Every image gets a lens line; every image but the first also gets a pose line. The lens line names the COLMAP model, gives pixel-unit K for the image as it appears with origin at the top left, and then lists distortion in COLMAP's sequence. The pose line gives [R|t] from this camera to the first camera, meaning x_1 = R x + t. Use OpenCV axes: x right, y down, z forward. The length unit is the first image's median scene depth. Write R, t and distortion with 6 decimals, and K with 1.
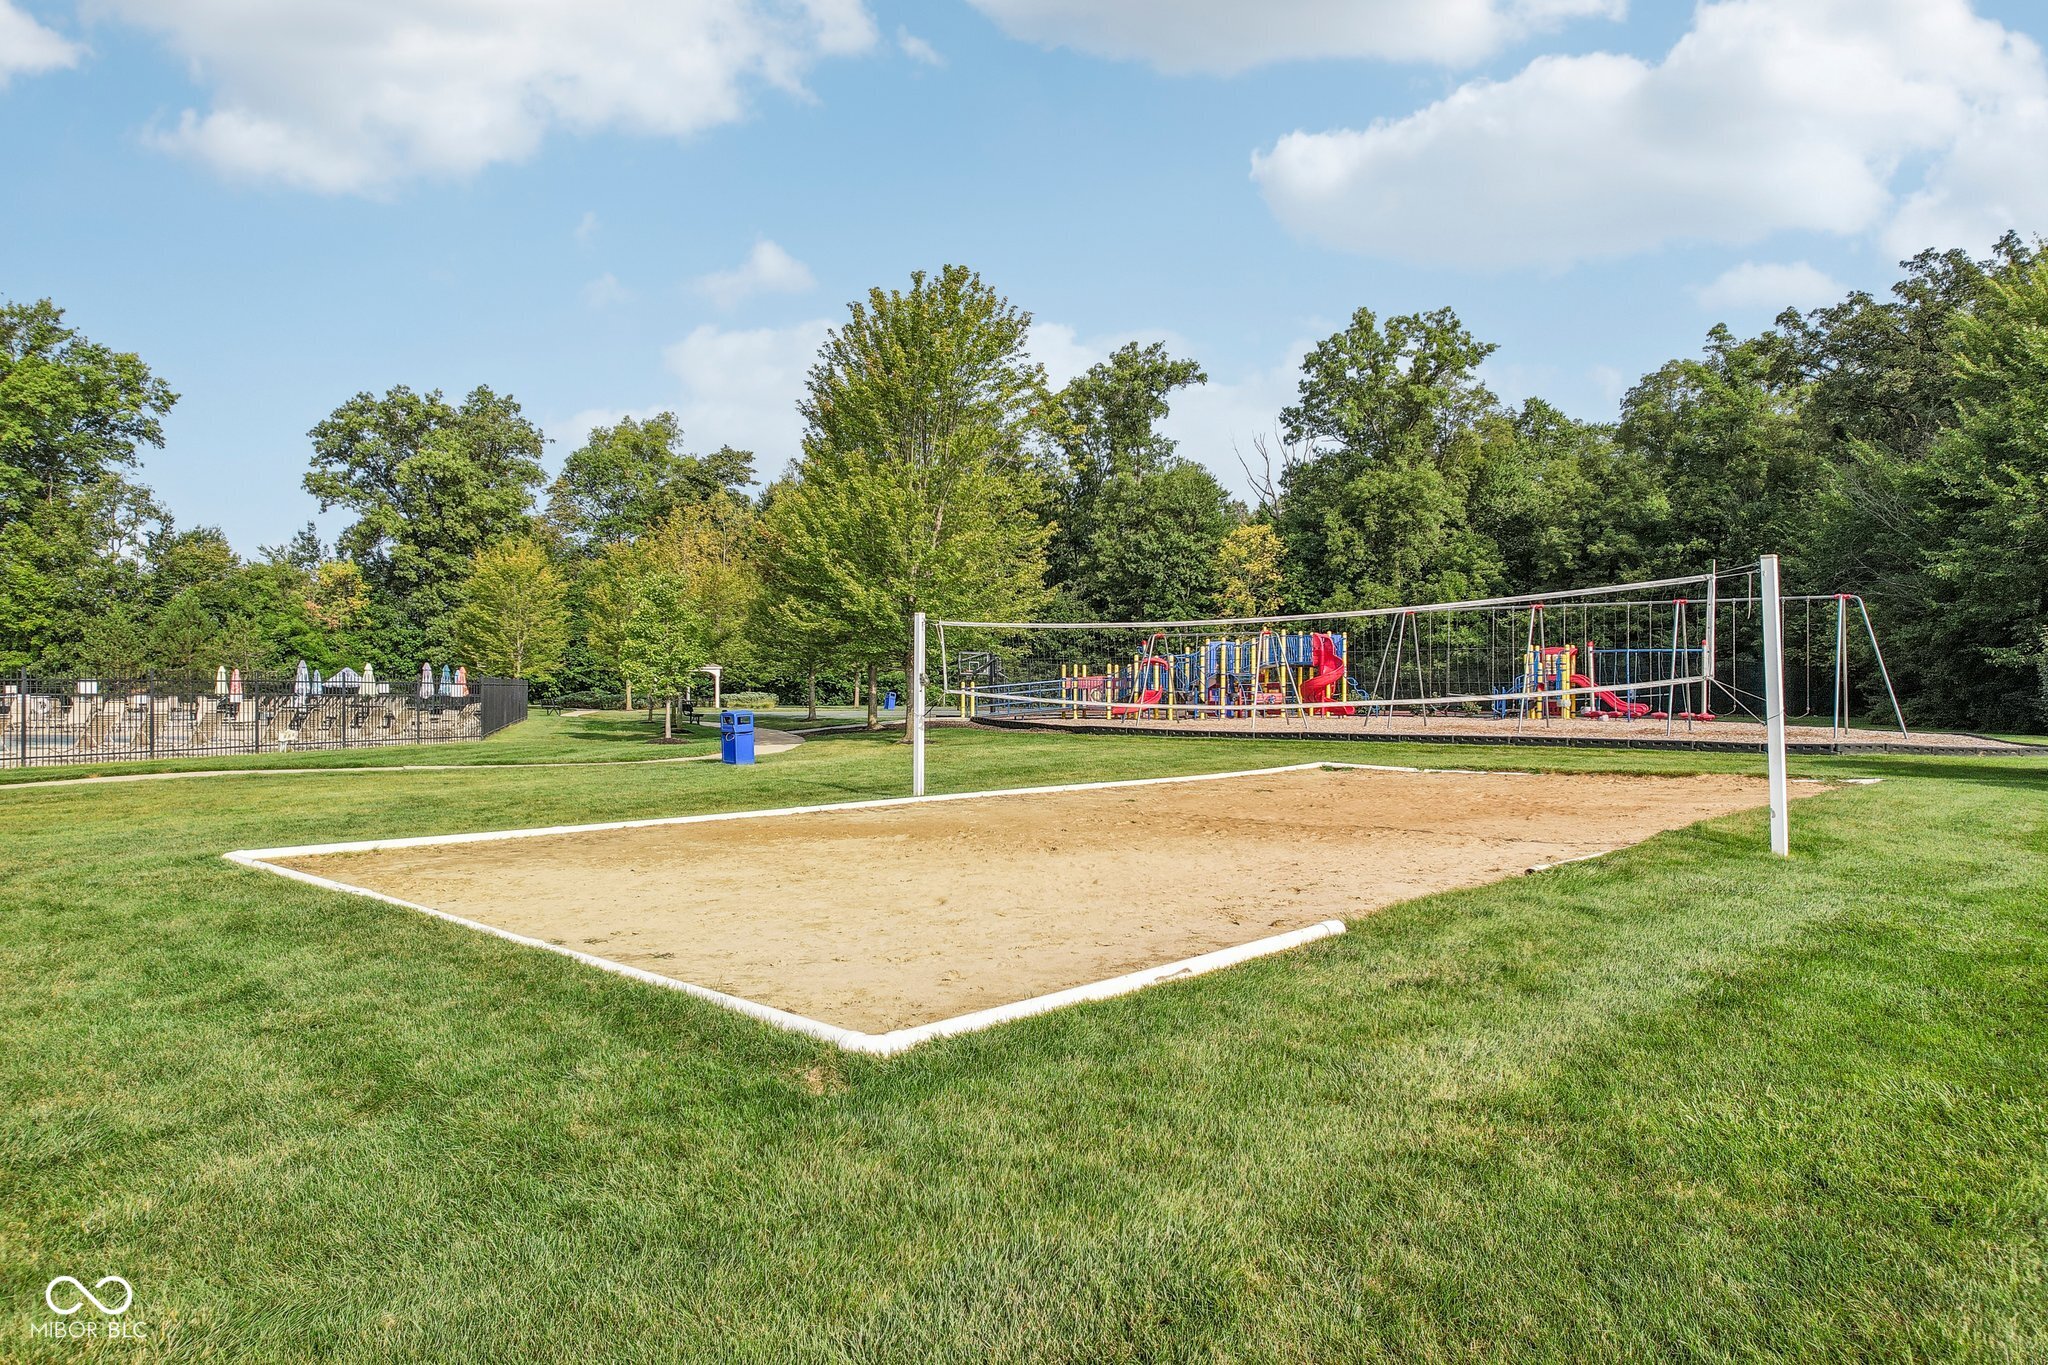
lens RADIAL K [[1267.8, 0, 1006.8], [0, 1267.8, 709.4], [0, 0, 1]] dist [-0.063743, 0.043145]
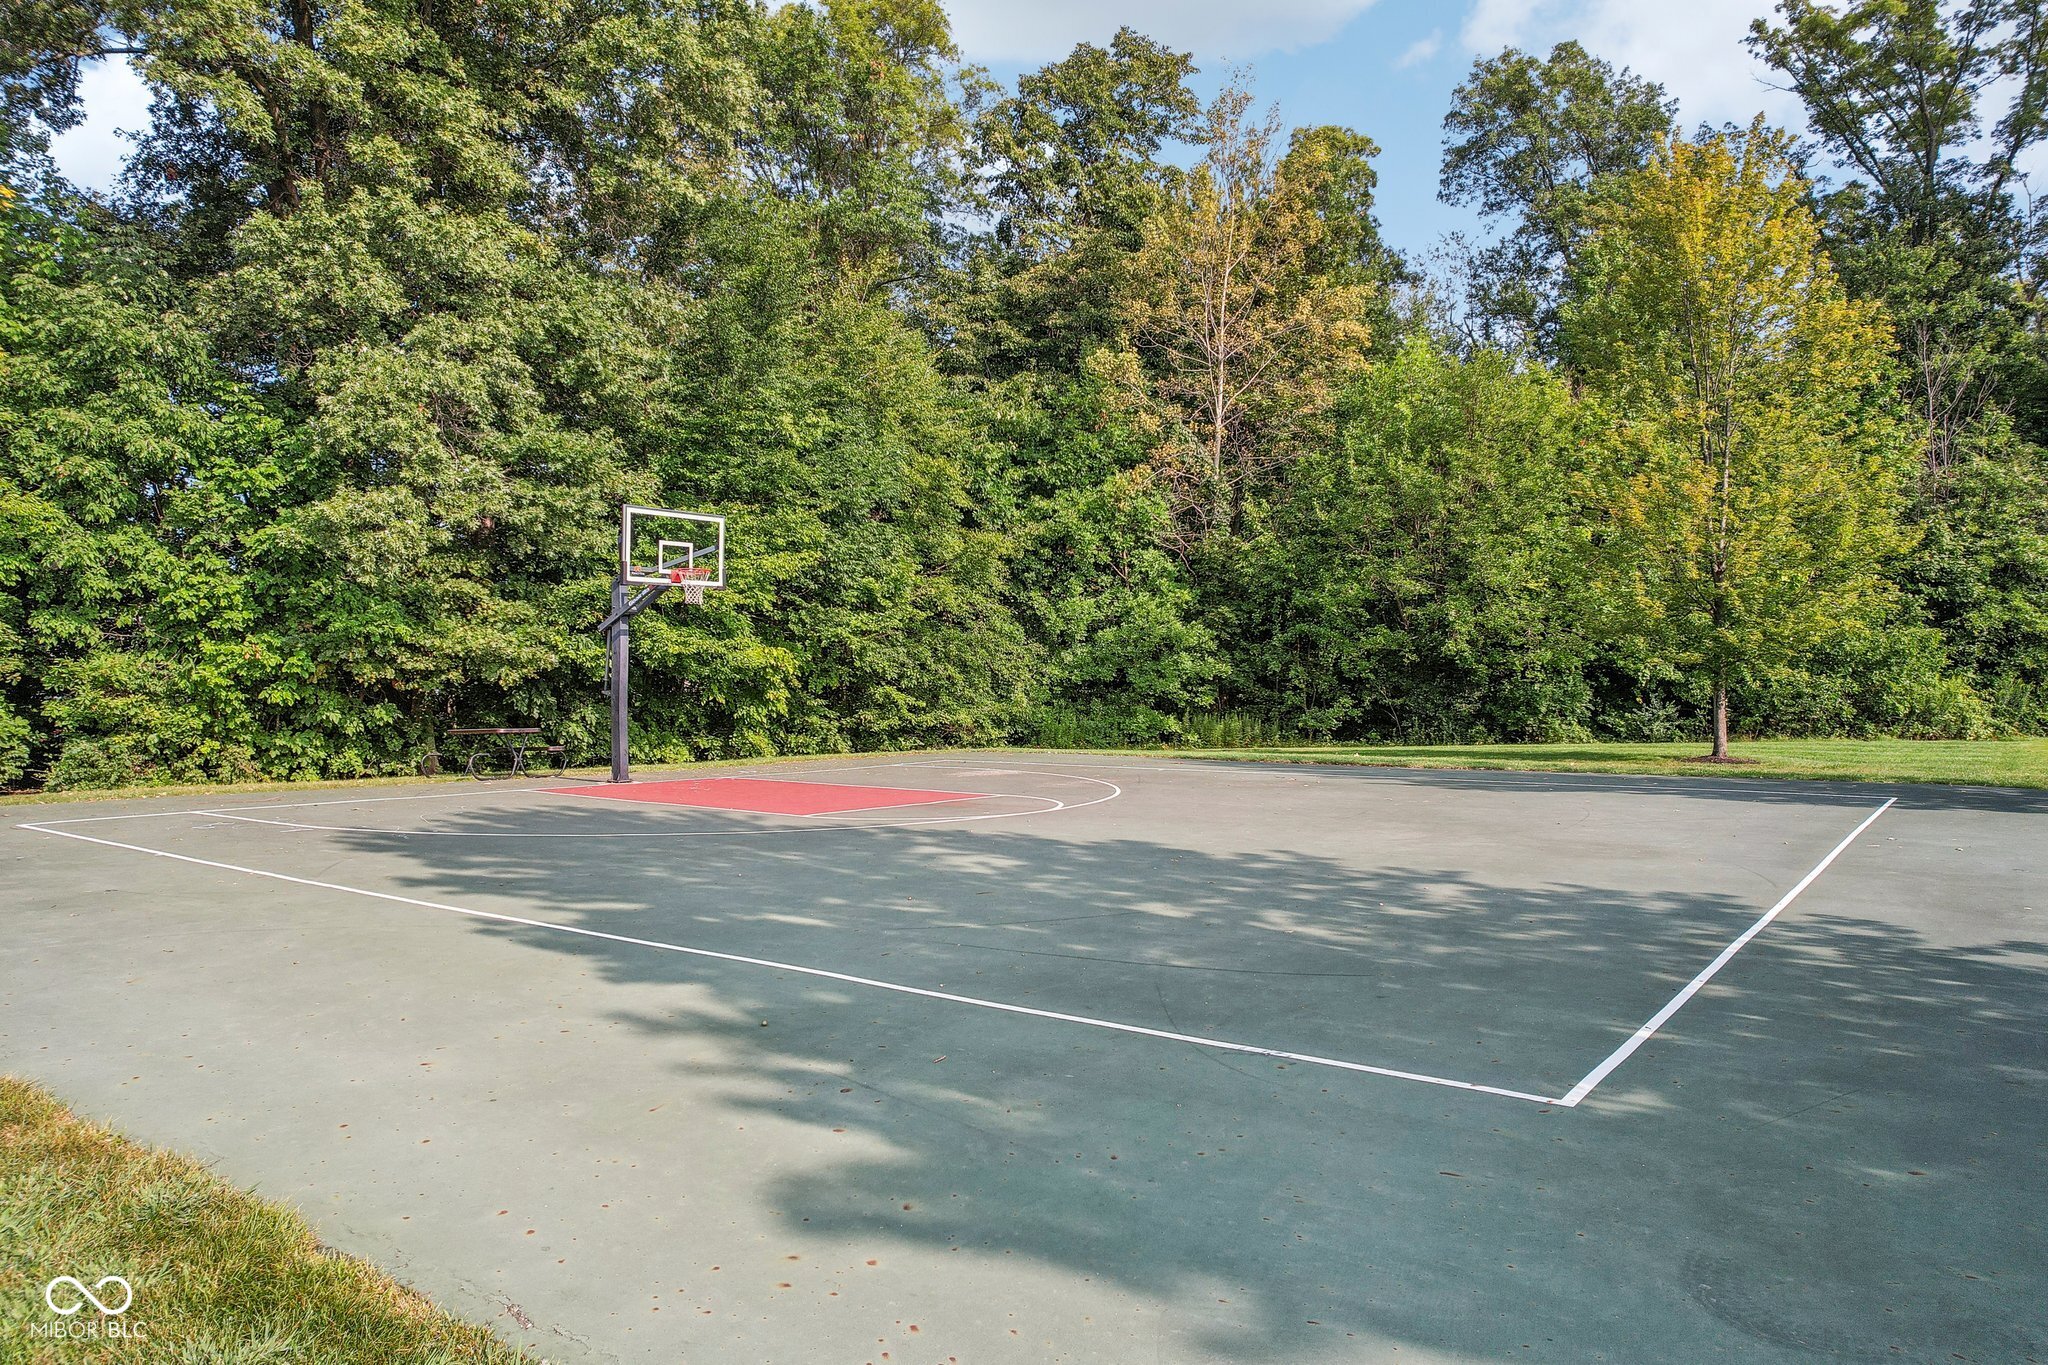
lens RADIAL K [[1267.8, 0, 1006.8], [0, 1267.8, 709.4], [0, 0, 1]] dist [-0.063743, 0.043145]
pose [[0.987045, -0.005699, 0.160345, -0.392074], [0.005060, 0.999978, 0.004395, -0.015991], [-0.160366, -0.003527, 0.987051, 0.797458]]
